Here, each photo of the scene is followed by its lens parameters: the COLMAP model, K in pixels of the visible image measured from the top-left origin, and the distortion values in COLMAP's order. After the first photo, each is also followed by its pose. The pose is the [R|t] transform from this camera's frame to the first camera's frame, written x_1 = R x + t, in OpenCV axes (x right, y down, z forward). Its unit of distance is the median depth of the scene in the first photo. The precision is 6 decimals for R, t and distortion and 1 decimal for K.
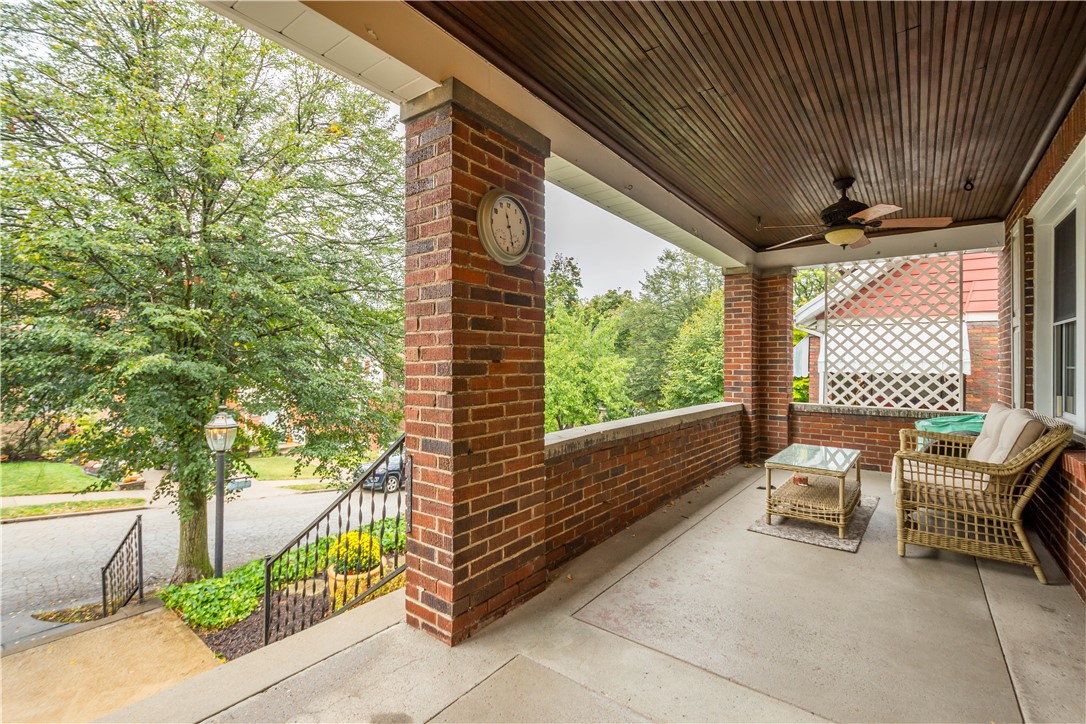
lens RADIAL K [[477.6, 0, 547.4], [0, 477.6, 363.4], [0, 0, 1]] dist [0.006861, -0.001201]
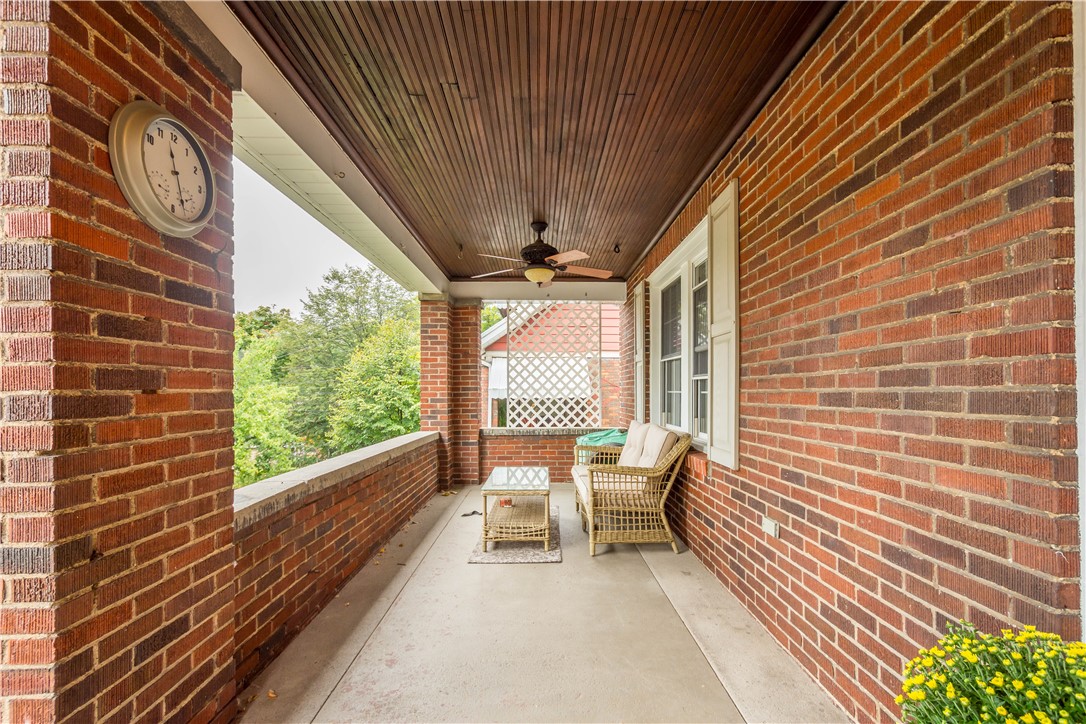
lens RADIAL K [[477.6, 0, 546.1], [0, 477.6, 387.8], [0, 0, 1]] dist [0.006861, -0.001201]
pose [[0.779500, -0.005413, 0.626379, -0.070631], [0.010347, 0.999938, -0.004234, -0.001194], [-0.626317, 0.009782, 0.779507, 0.161964]]
